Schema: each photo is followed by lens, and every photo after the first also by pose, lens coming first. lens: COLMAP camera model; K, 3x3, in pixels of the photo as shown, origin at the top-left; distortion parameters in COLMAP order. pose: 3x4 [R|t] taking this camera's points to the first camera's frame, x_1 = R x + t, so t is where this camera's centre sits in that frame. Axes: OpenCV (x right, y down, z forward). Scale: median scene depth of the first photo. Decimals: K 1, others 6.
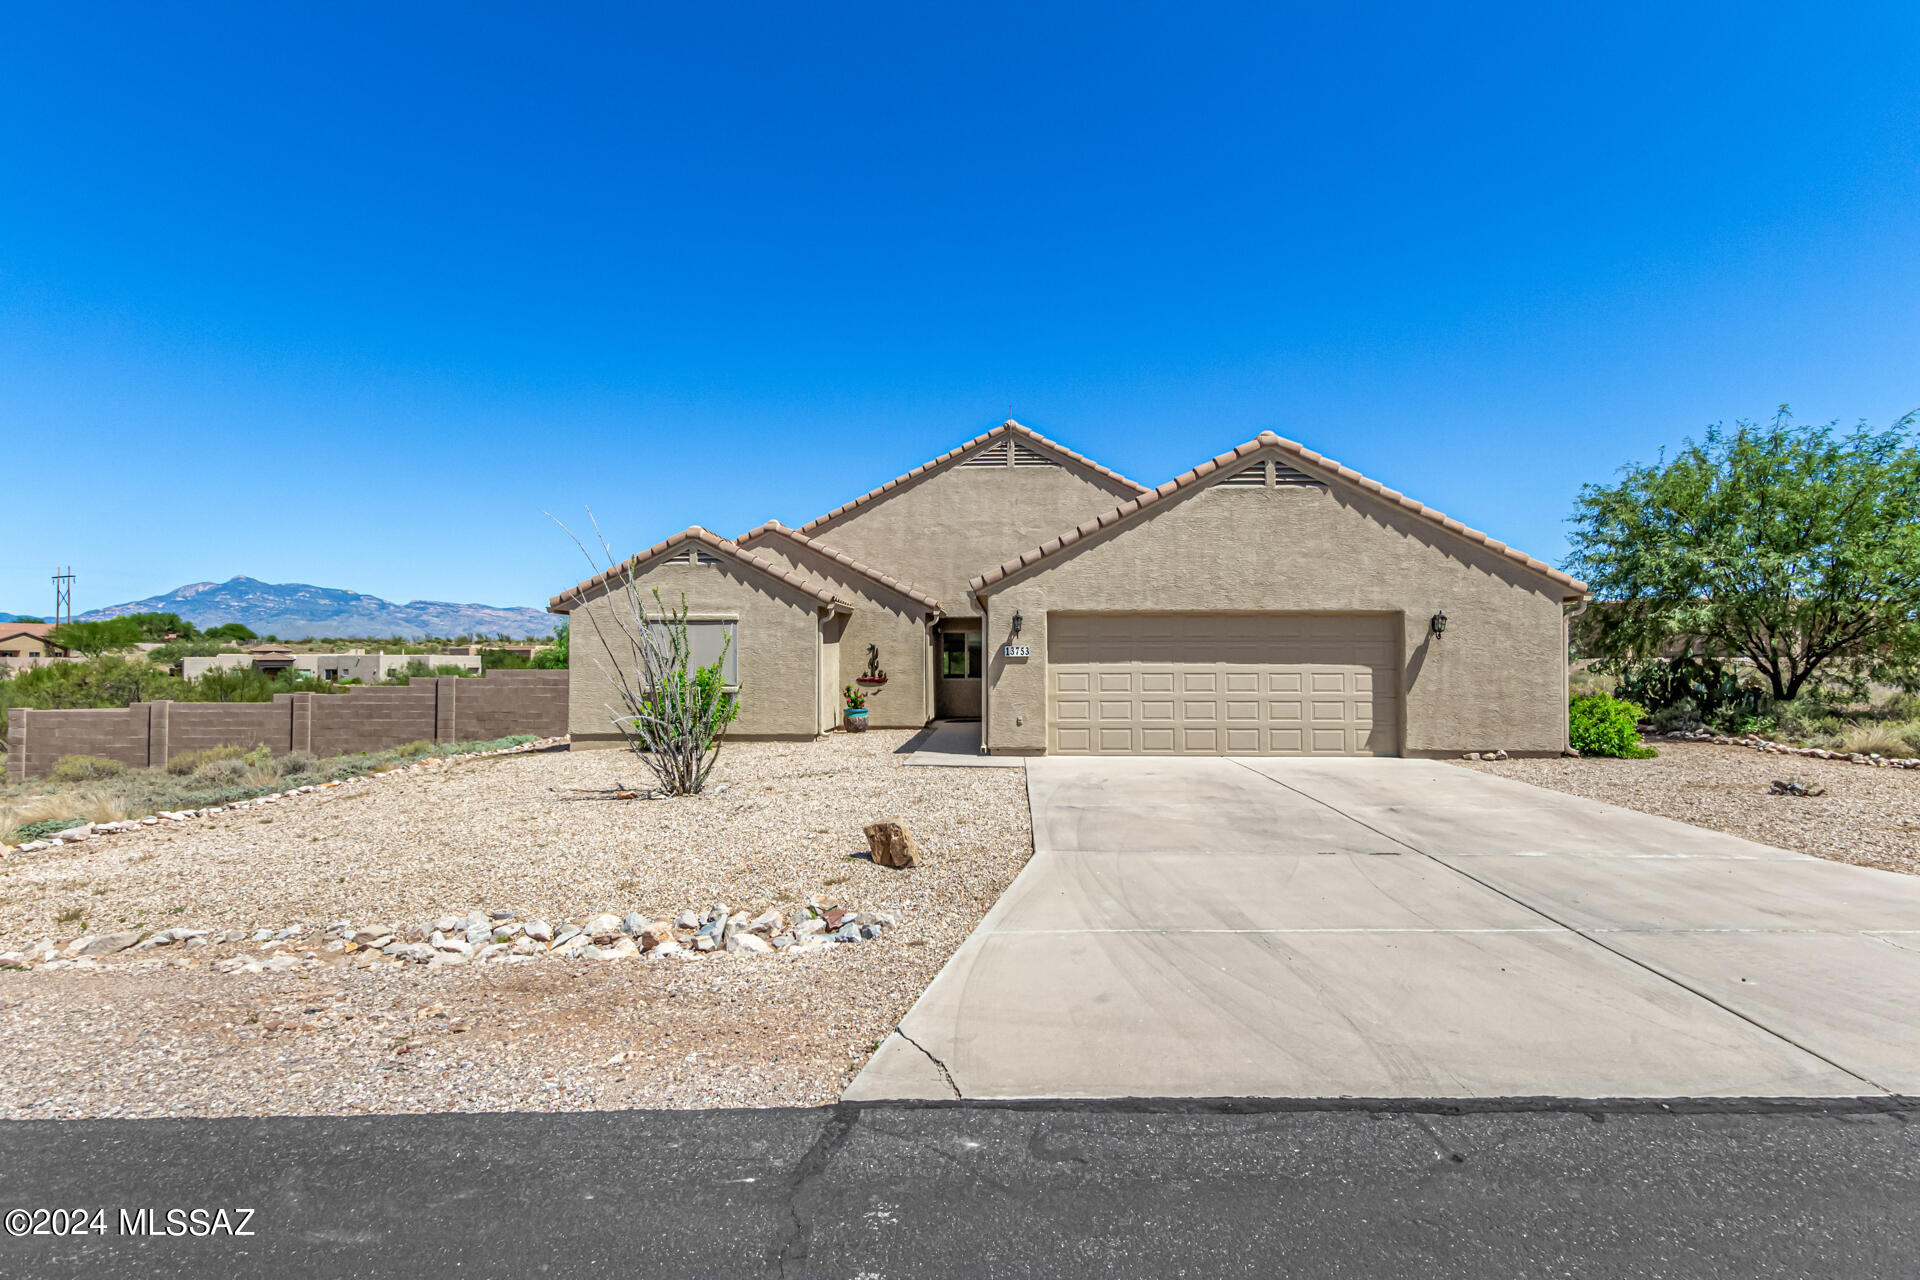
lens RADIAL K [[937.6, 0, 960.0], [0, 937.6, 640.0], [0, 0, 1]] dist [0.021953, -0.014036]
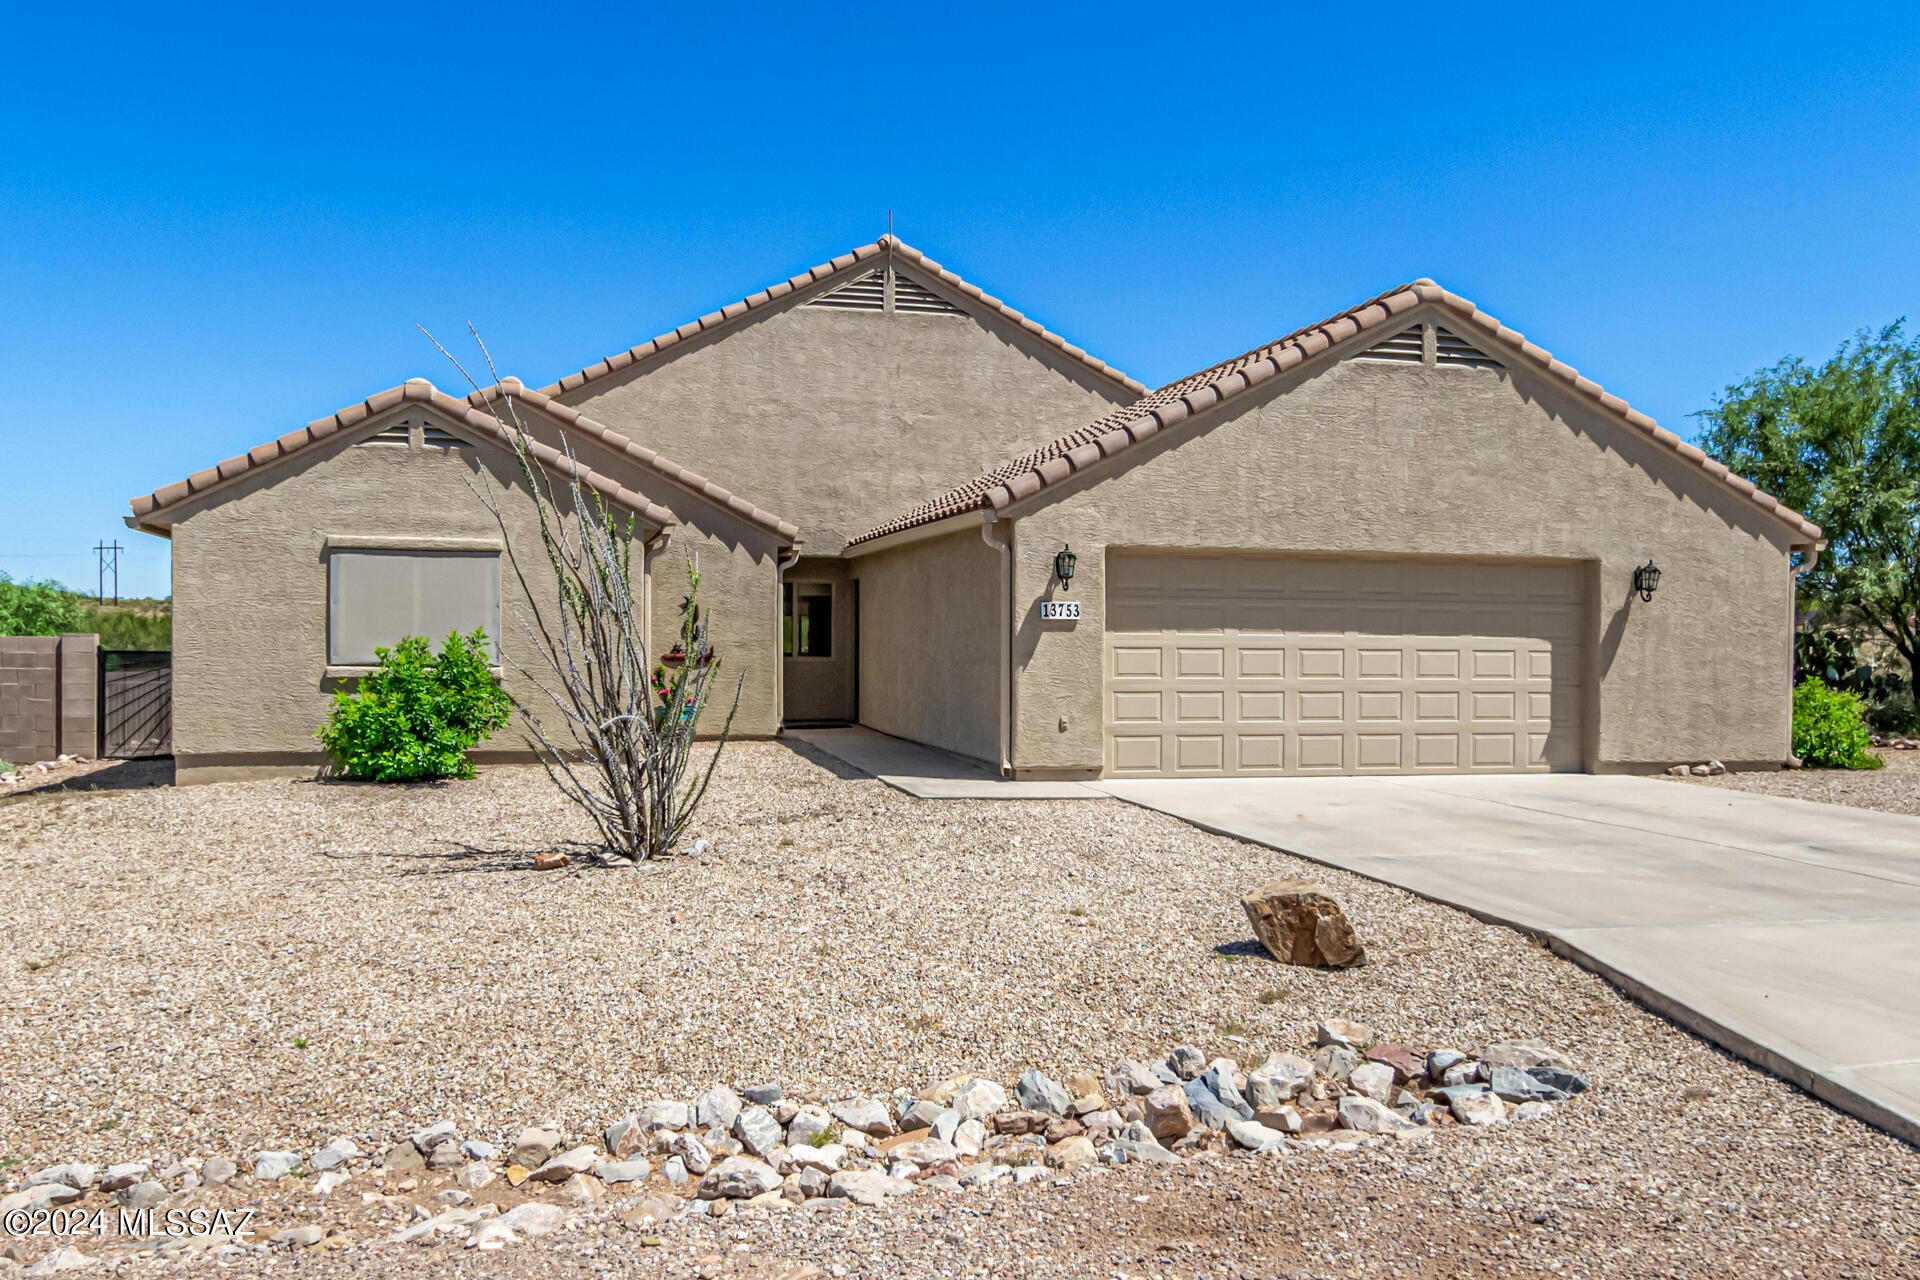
lens RADIAL K [[1480.6, 0, 961.8], [0, 1480.6, 650.6], [0, 0, 1]] dist [0.007331, 0.002809]
pose [[0.965708, 0.007011, 0.259535, -0.251809], [-0.015710, 0.999382, 0.031457, 0.008652], [-0.259154, -0.034455, 0.965221, 0.080475]]
